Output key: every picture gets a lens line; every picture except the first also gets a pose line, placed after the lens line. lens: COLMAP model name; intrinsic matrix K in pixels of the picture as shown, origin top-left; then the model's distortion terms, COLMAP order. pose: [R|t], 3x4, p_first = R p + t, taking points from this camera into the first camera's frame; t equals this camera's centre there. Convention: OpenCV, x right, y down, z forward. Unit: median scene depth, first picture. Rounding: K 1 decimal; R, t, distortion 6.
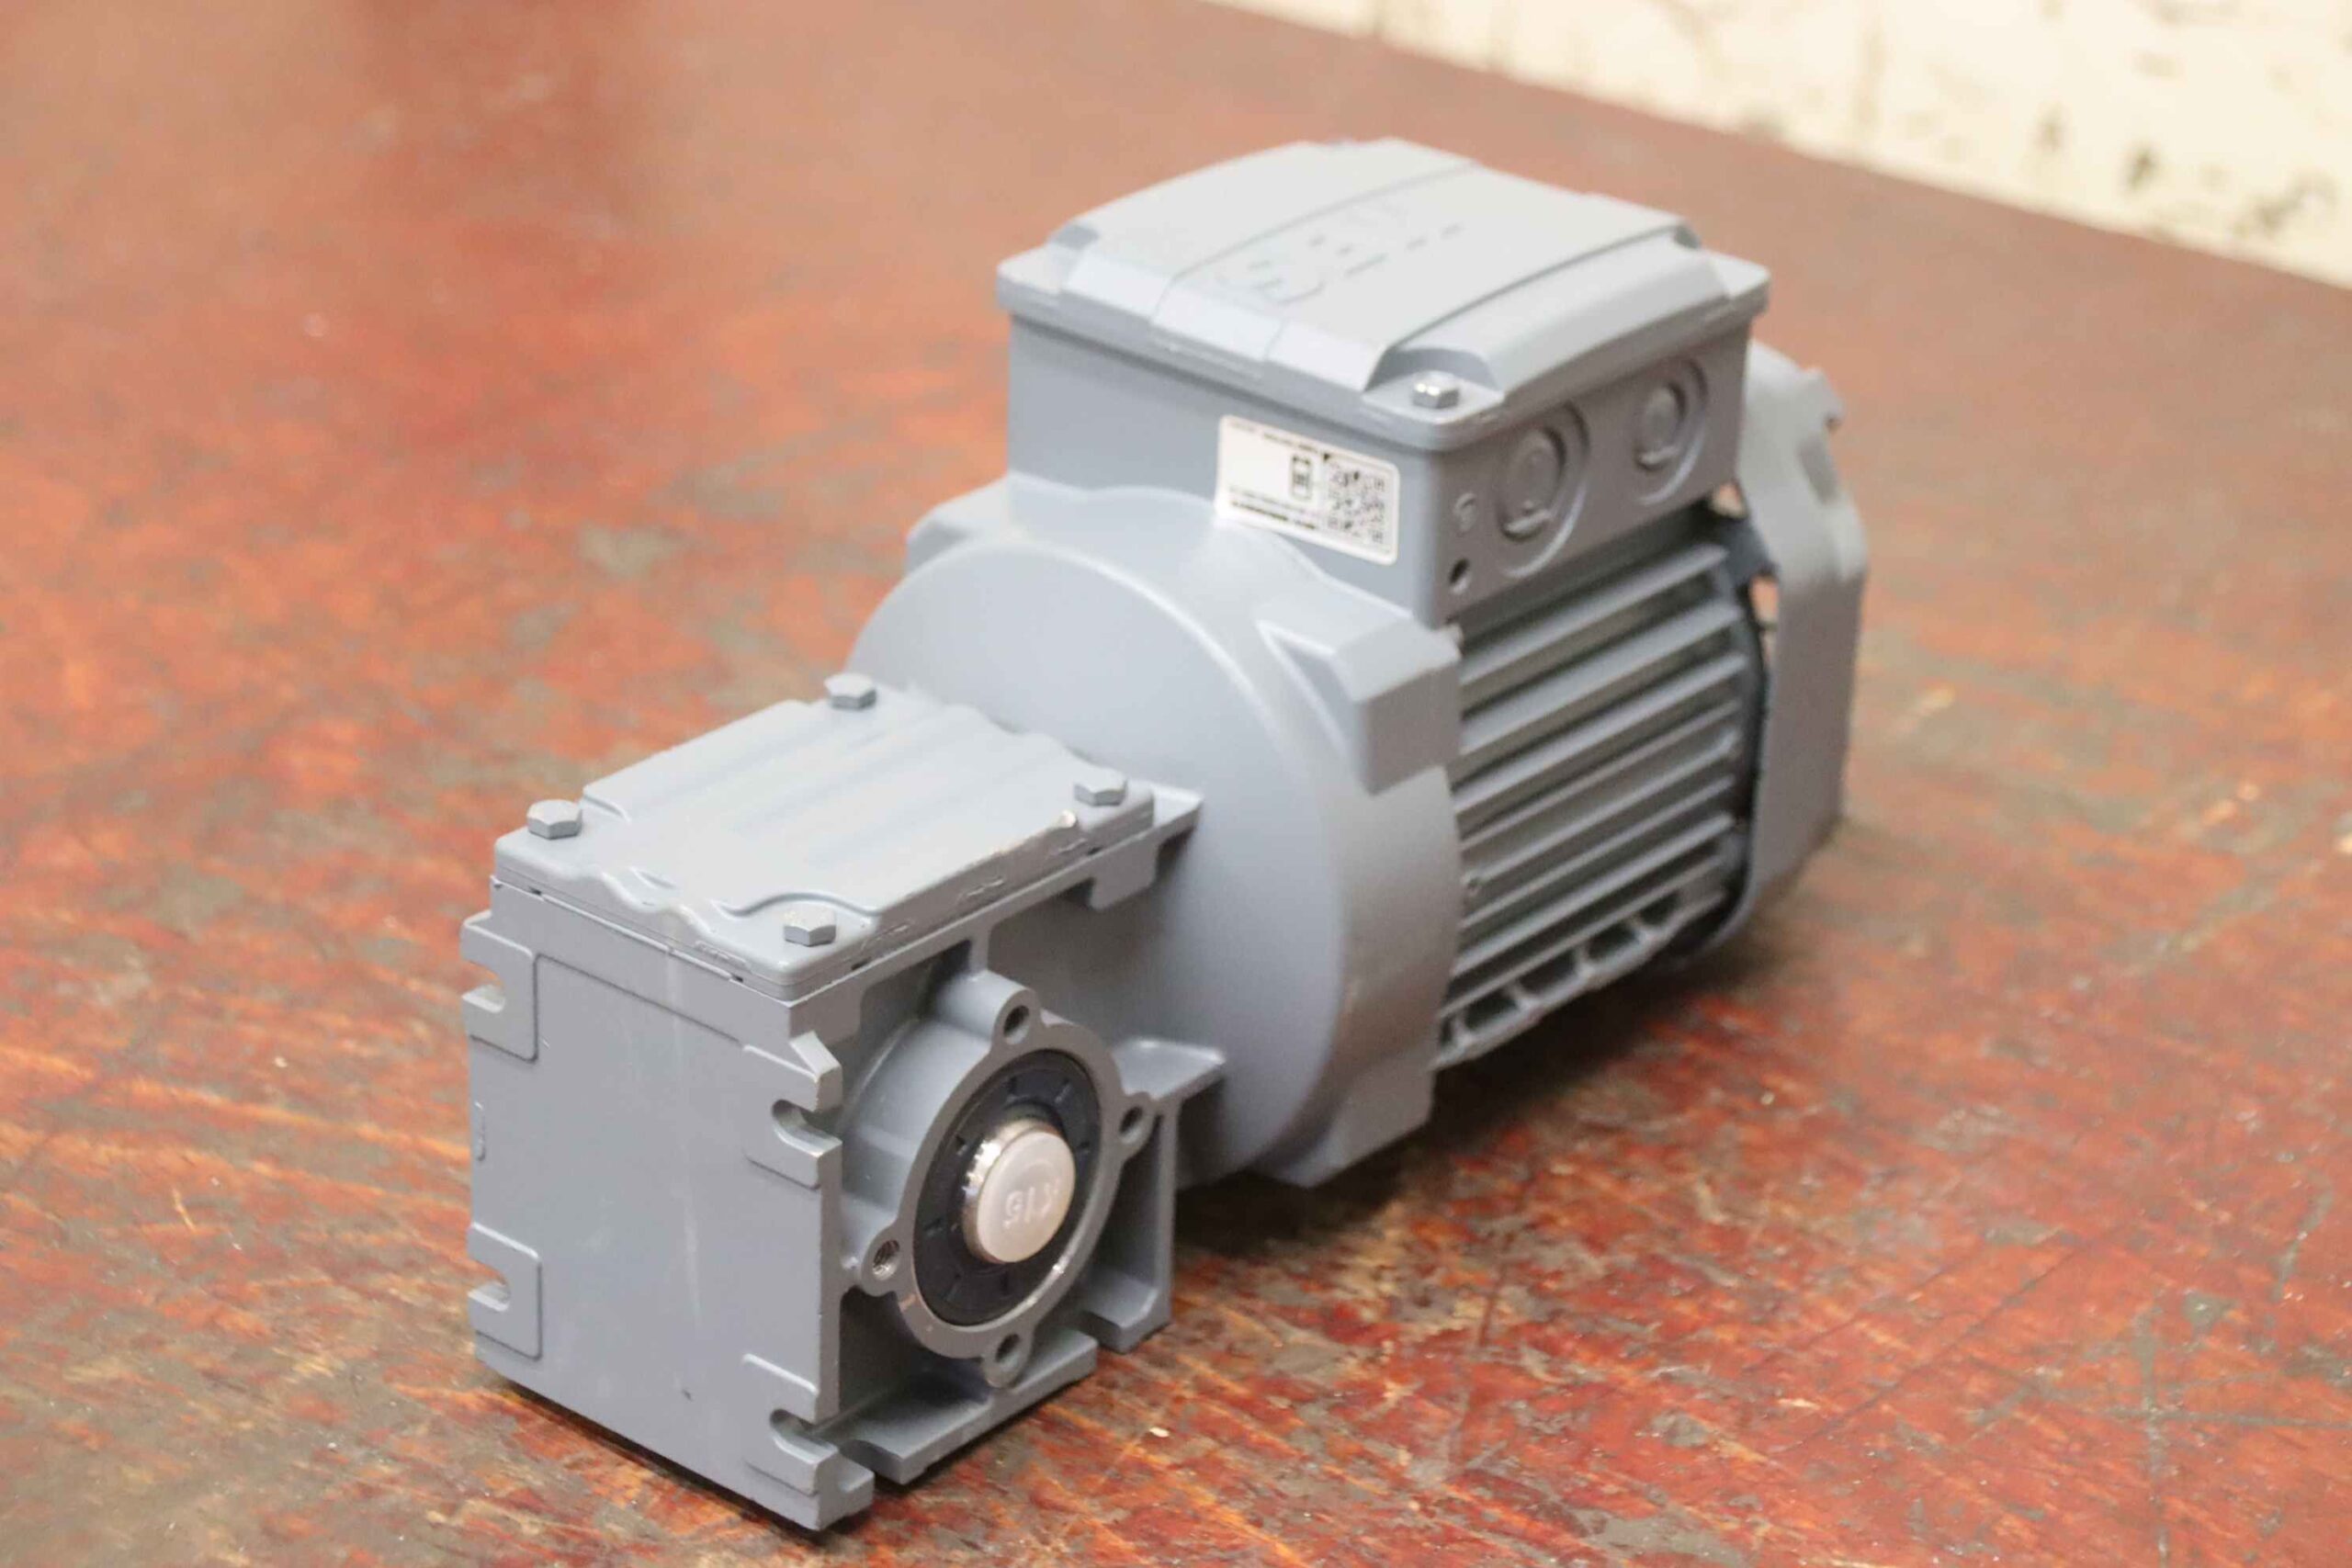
lens RADIAL K [[5688.7, 0, 1175.2], [0, 5688.7, 780.8], [0, 0, 1]] dist [0.196435, 0.000000]
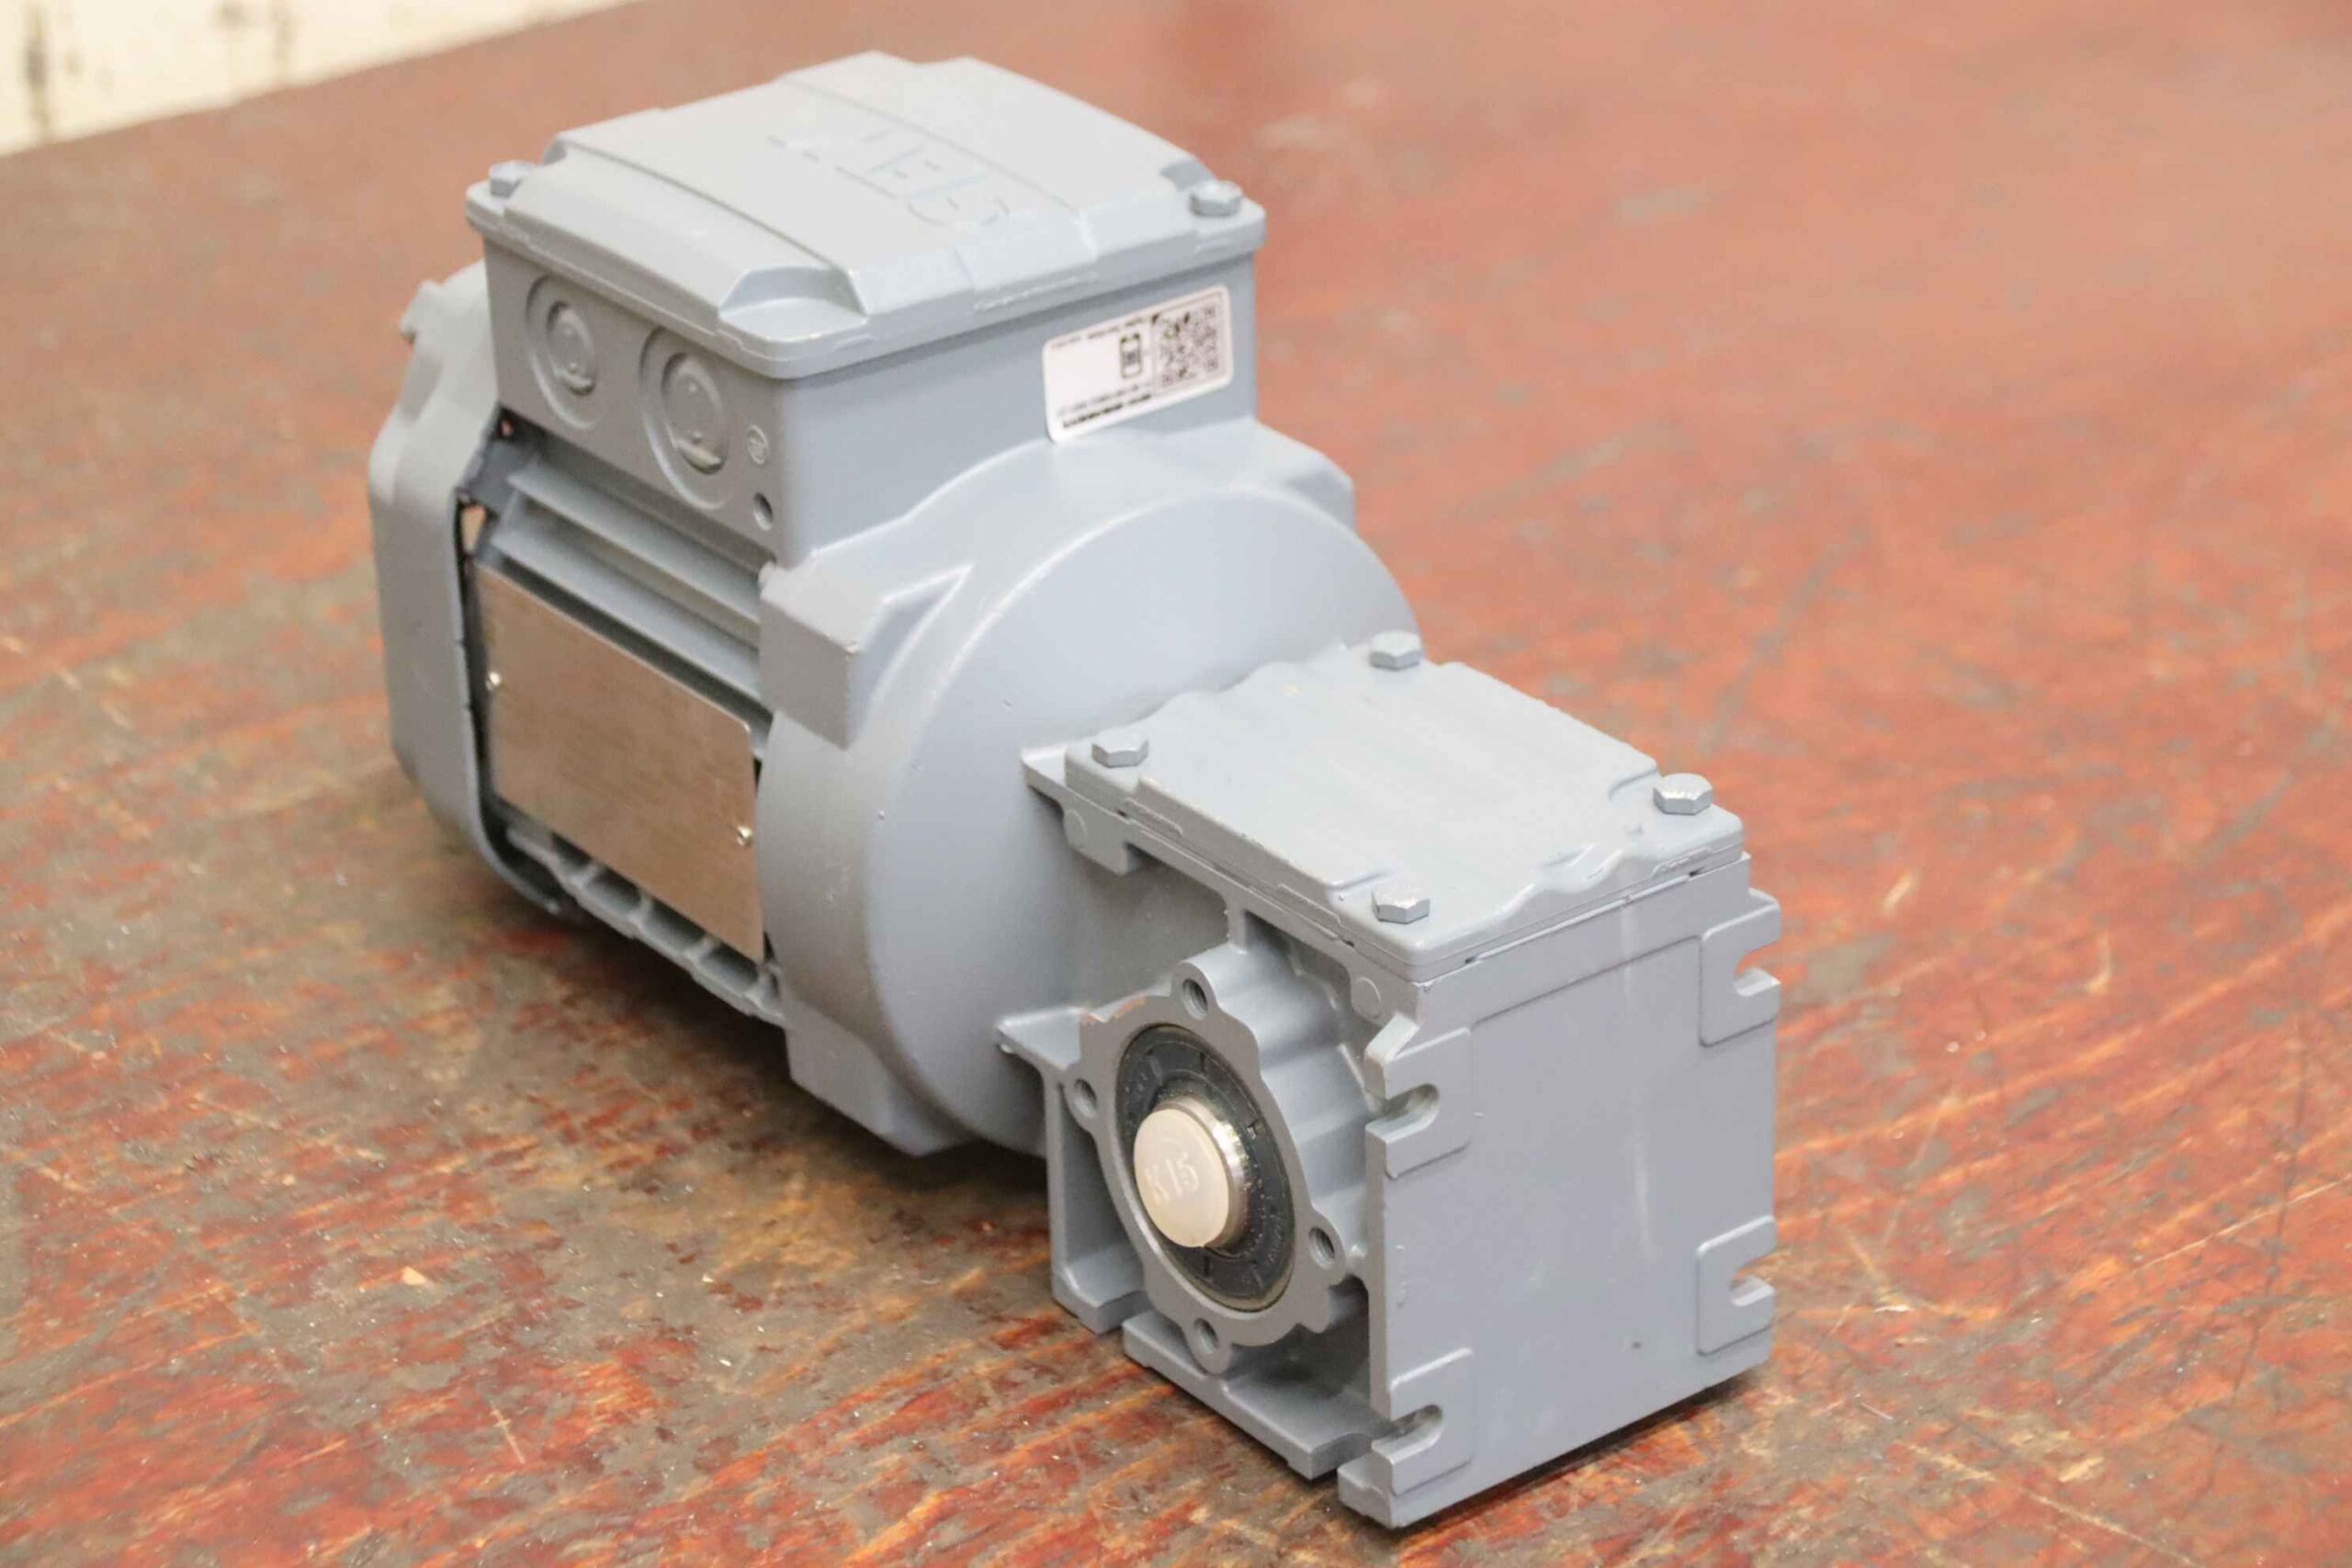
lens RADIAL K [[5722.9, 0, 1177.8], [0, 5722.9, 786.5], [0, 0, 1]] dist [0.281189, 0.000000]
pose [[0.199405, -0.448496, 0.871257, -0.875876], [0.428590, 0.839479, 0.334045, -0.319463], [-0.881220, 0.306802, 0.359617, 0.664044]]
